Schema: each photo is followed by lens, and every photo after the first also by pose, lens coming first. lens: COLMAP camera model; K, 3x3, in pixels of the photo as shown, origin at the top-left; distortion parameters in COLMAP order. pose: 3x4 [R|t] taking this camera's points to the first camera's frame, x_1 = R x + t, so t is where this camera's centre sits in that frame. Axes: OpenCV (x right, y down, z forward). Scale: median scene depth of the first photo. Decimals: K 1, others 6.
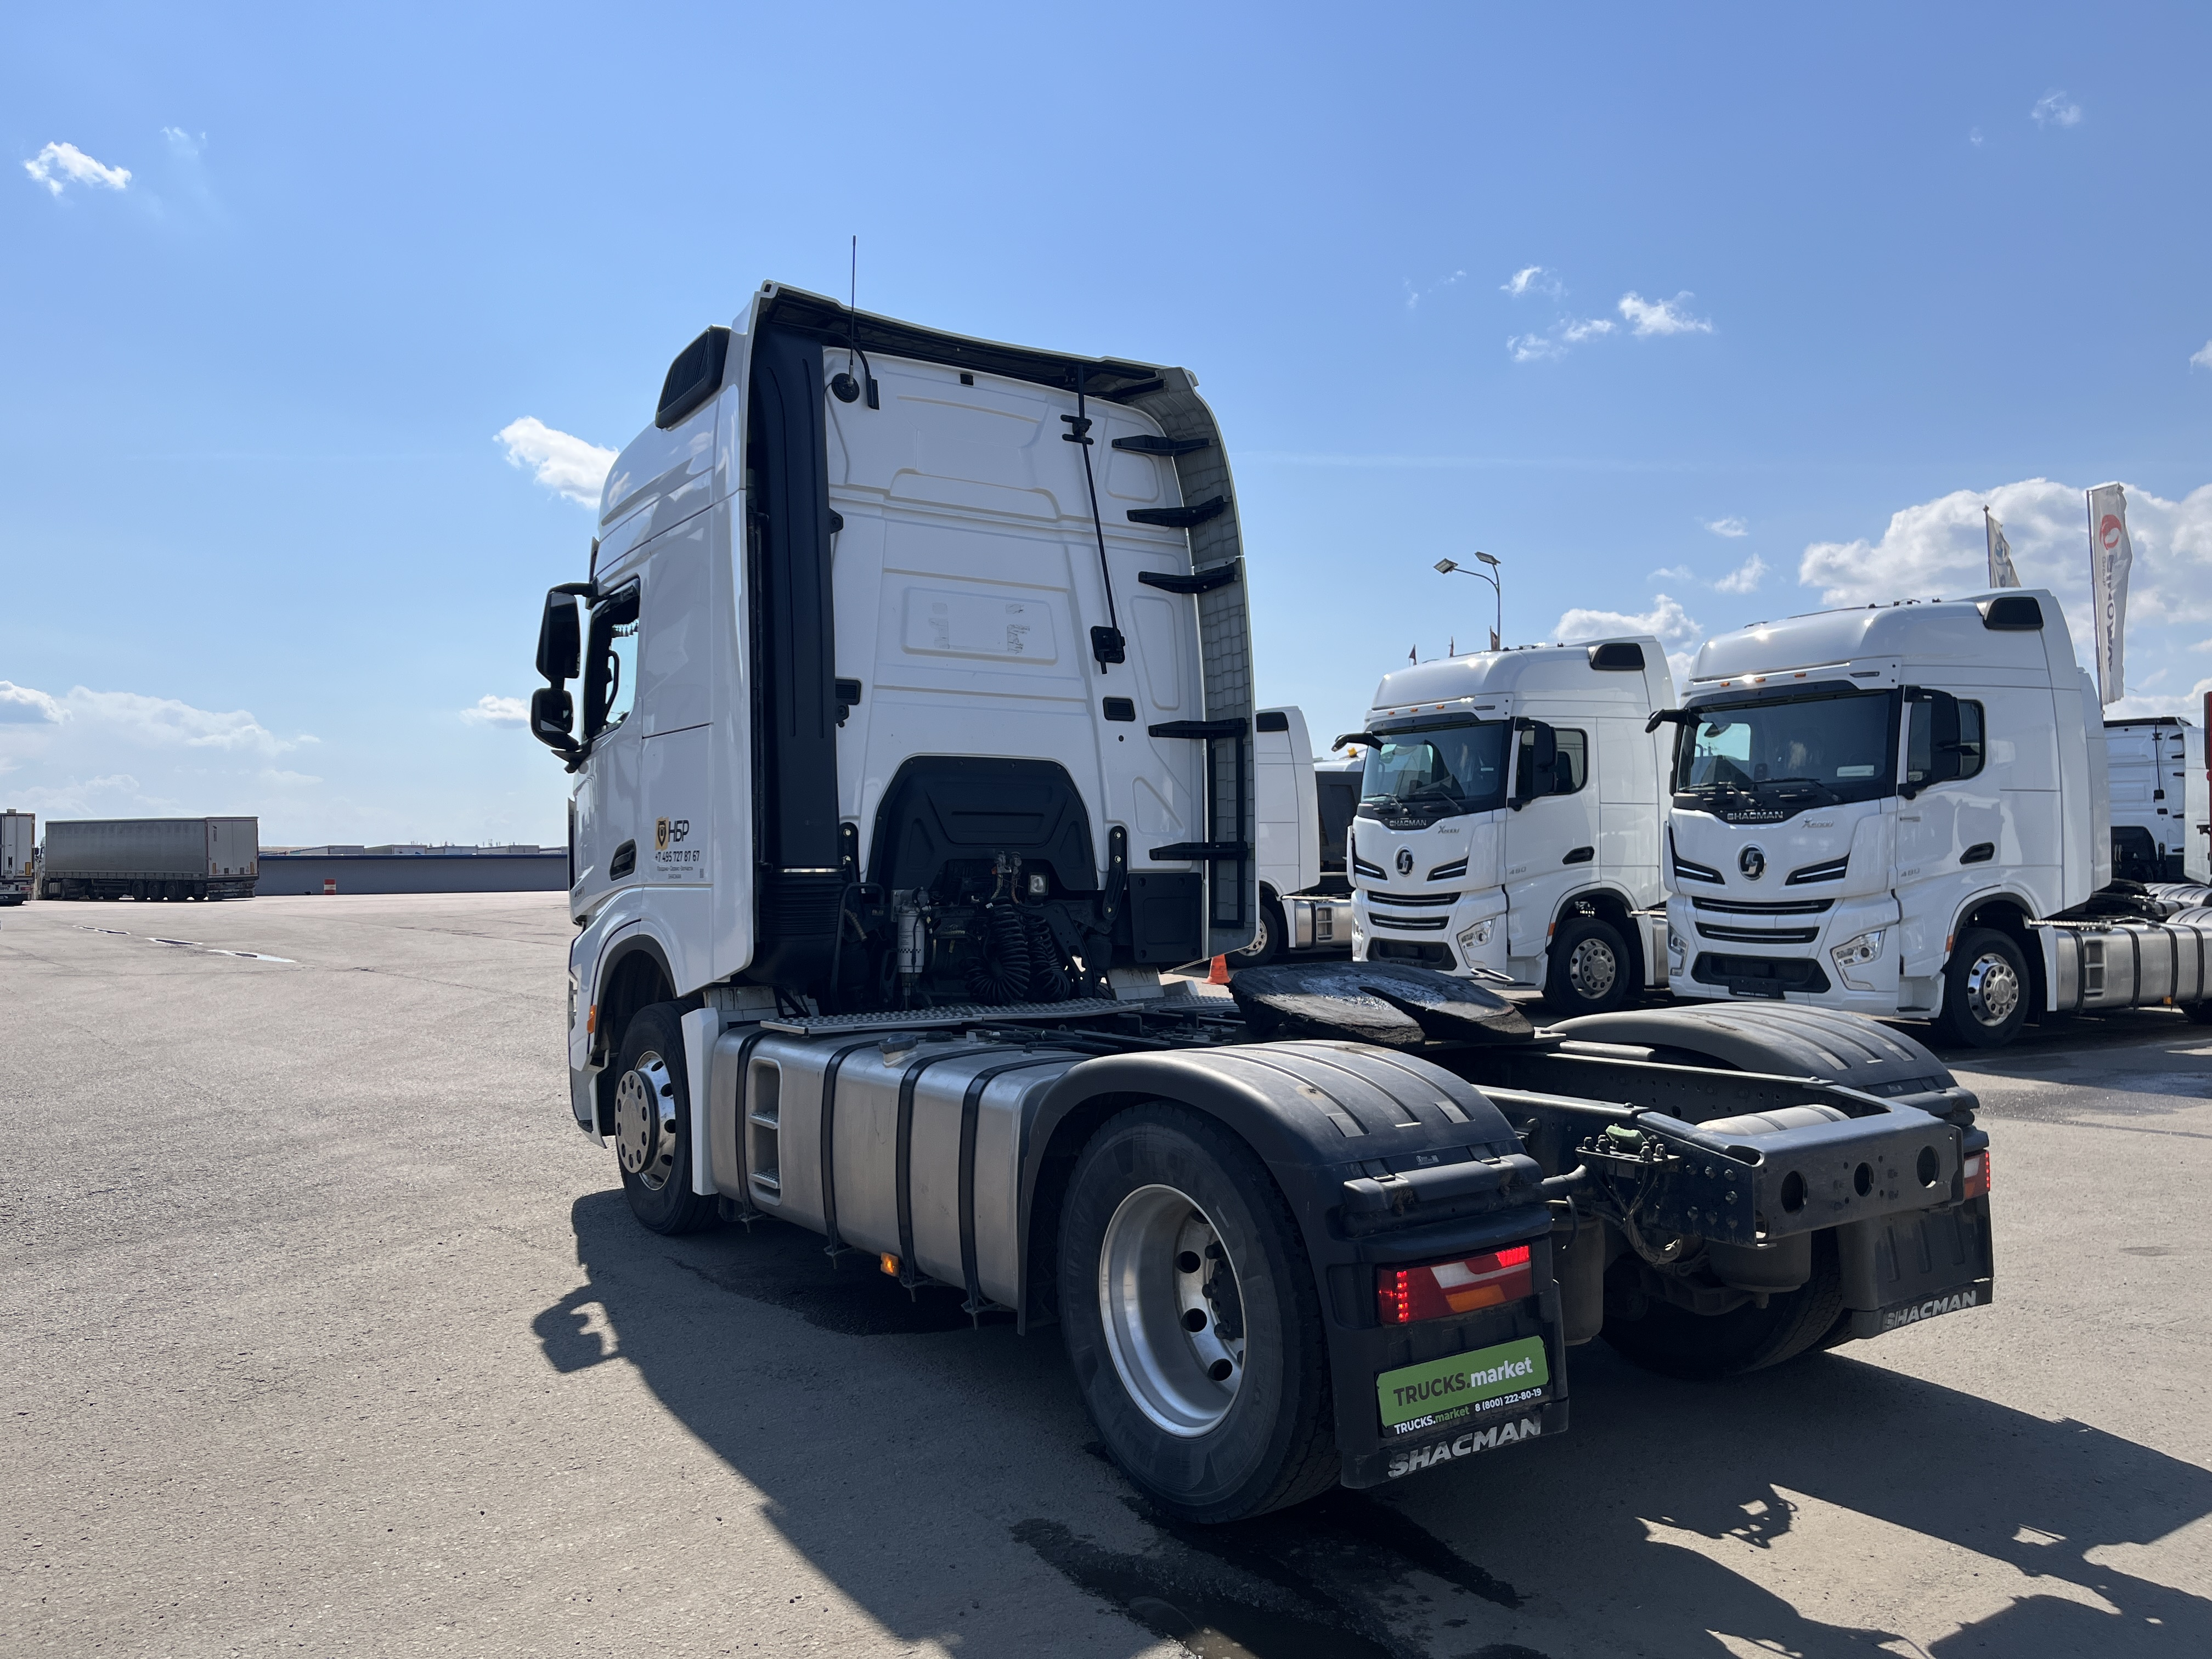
lens RADIAL K [[1659.8, 0, 1106.0], [0, 1659.8, 829.5], [0, 0, 1]] dist [0.053442, -0.078687]
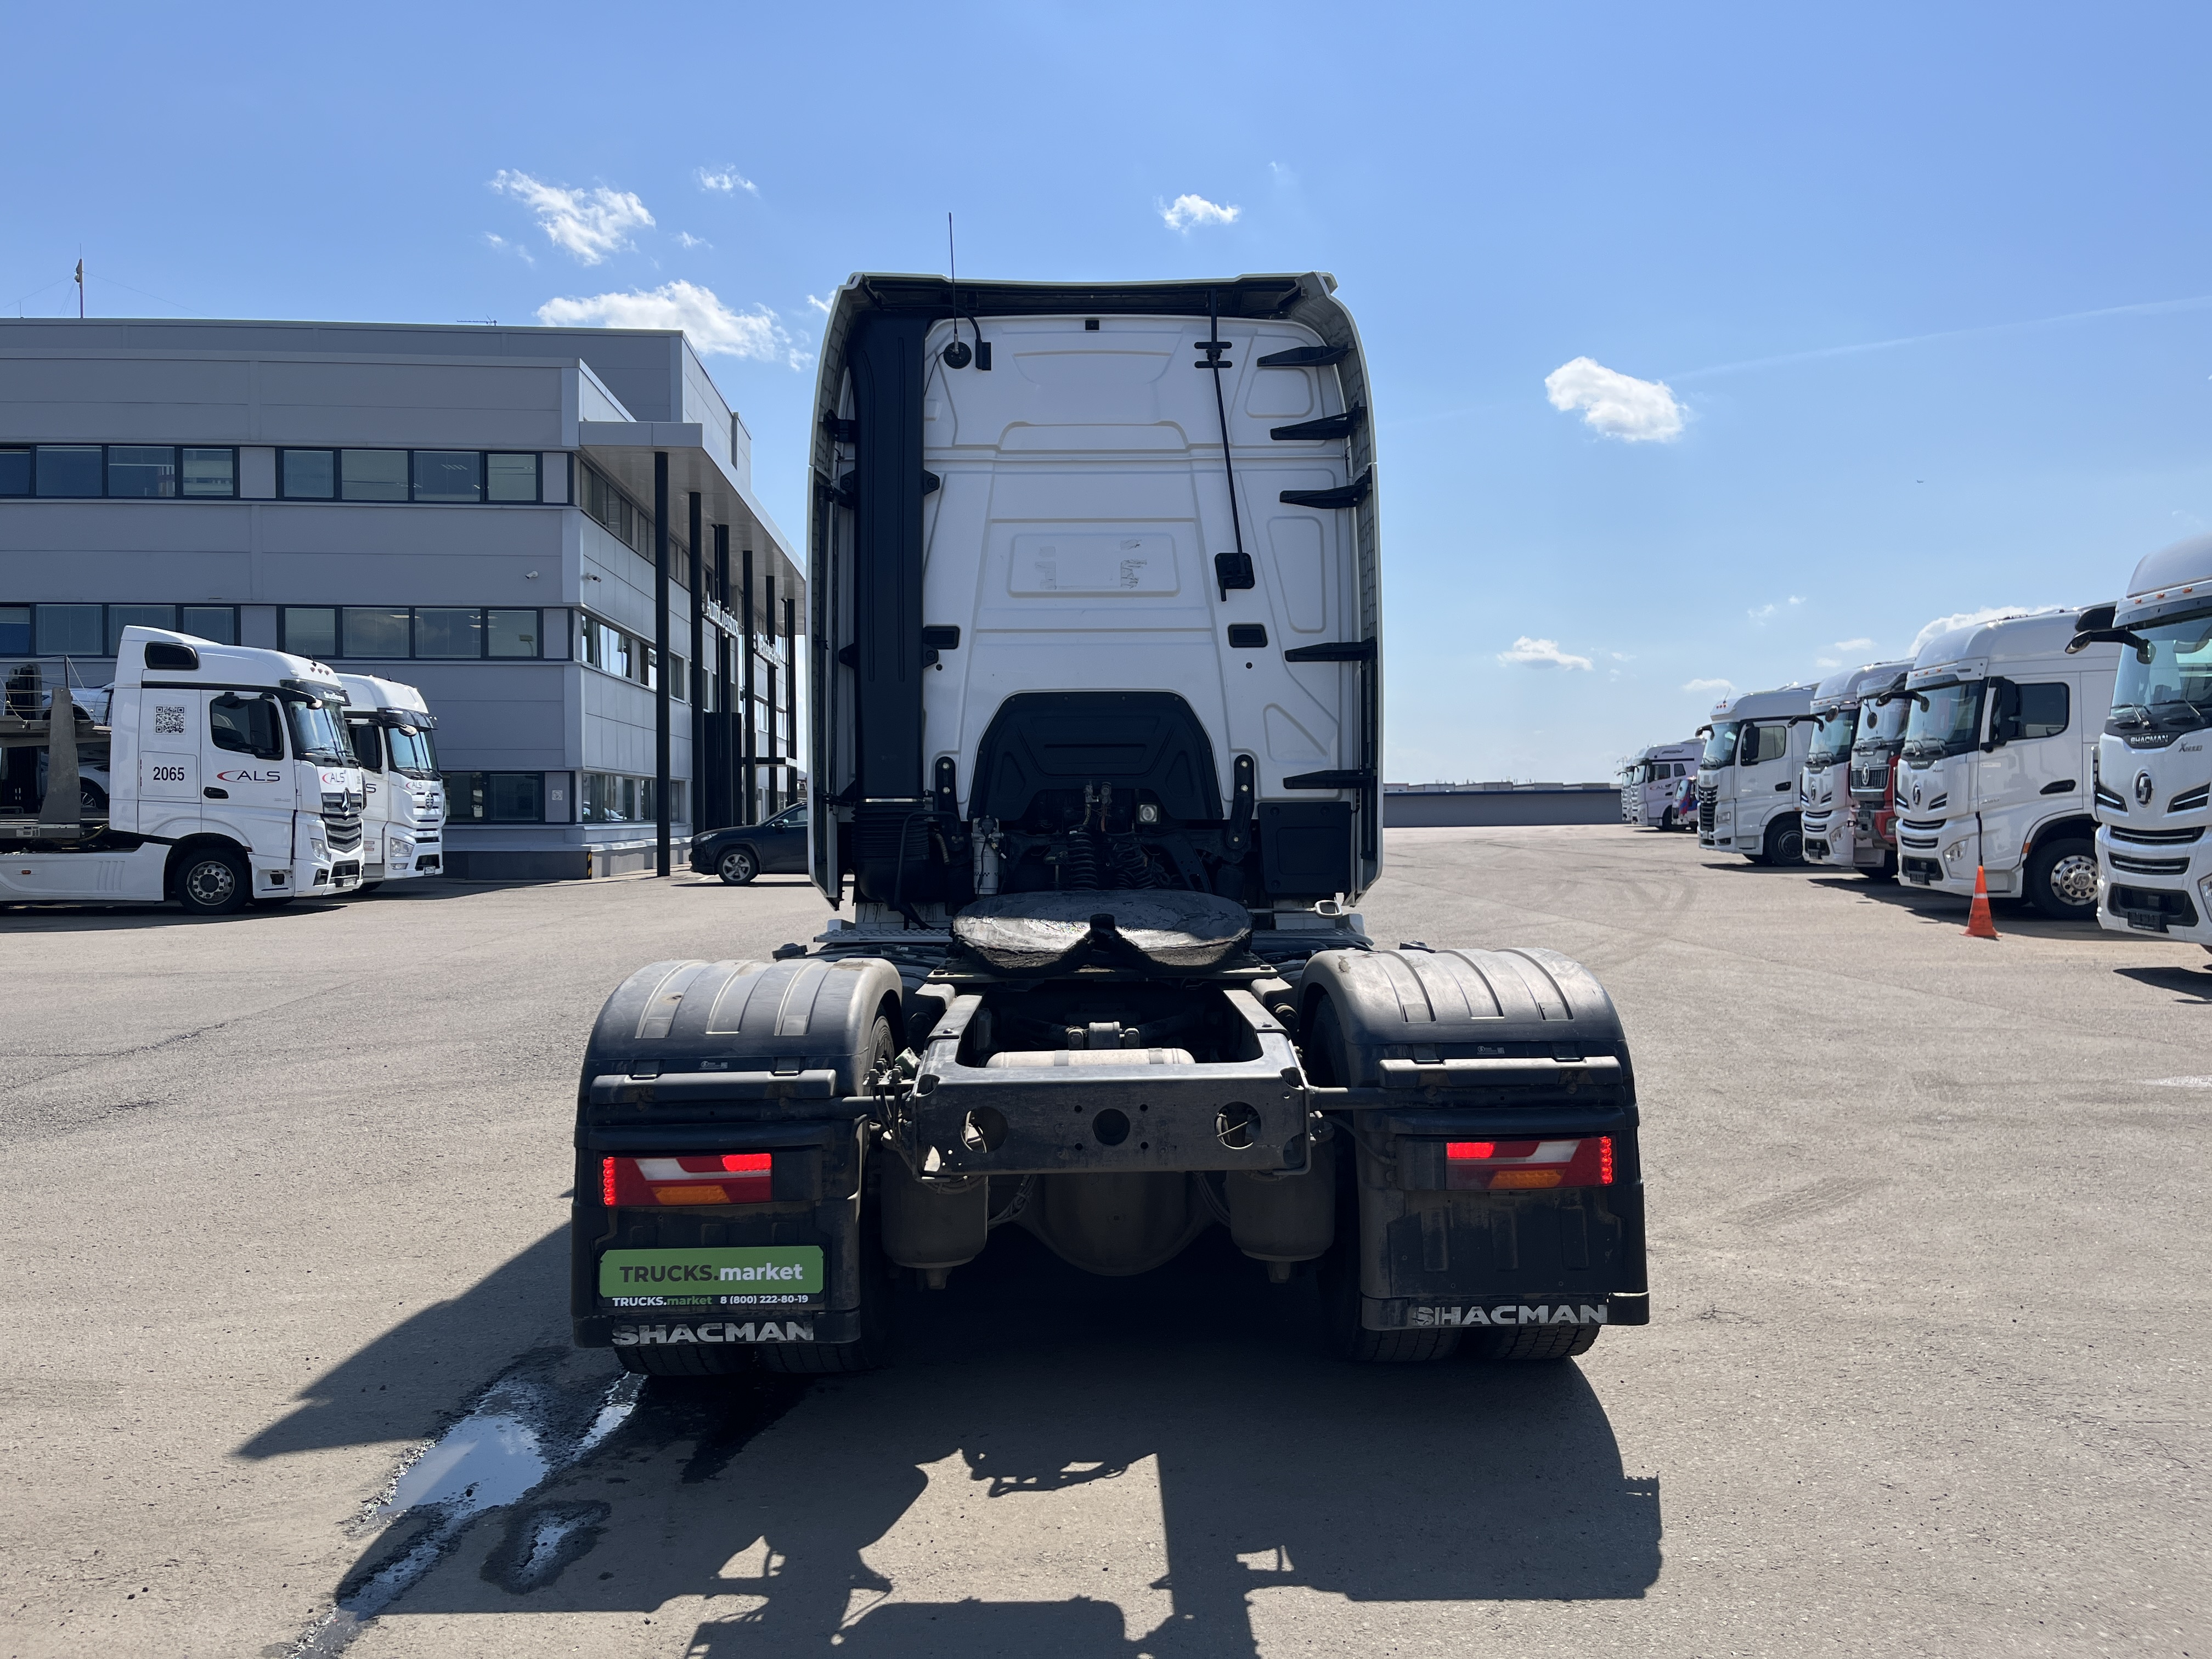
lens RADIAL K [[1669.5, 0, 1106.0], [0, 1669.5, 829.5], [0, 0, 1]] dist [0.047328, -0.087520]
pose [[0.833360, 0.002541, -0.552725, 0.502944], [0.018394, 0.999308, 0.032327, 0.009103], [0.552425, -0.037107, 0.832736, 0.129545]]
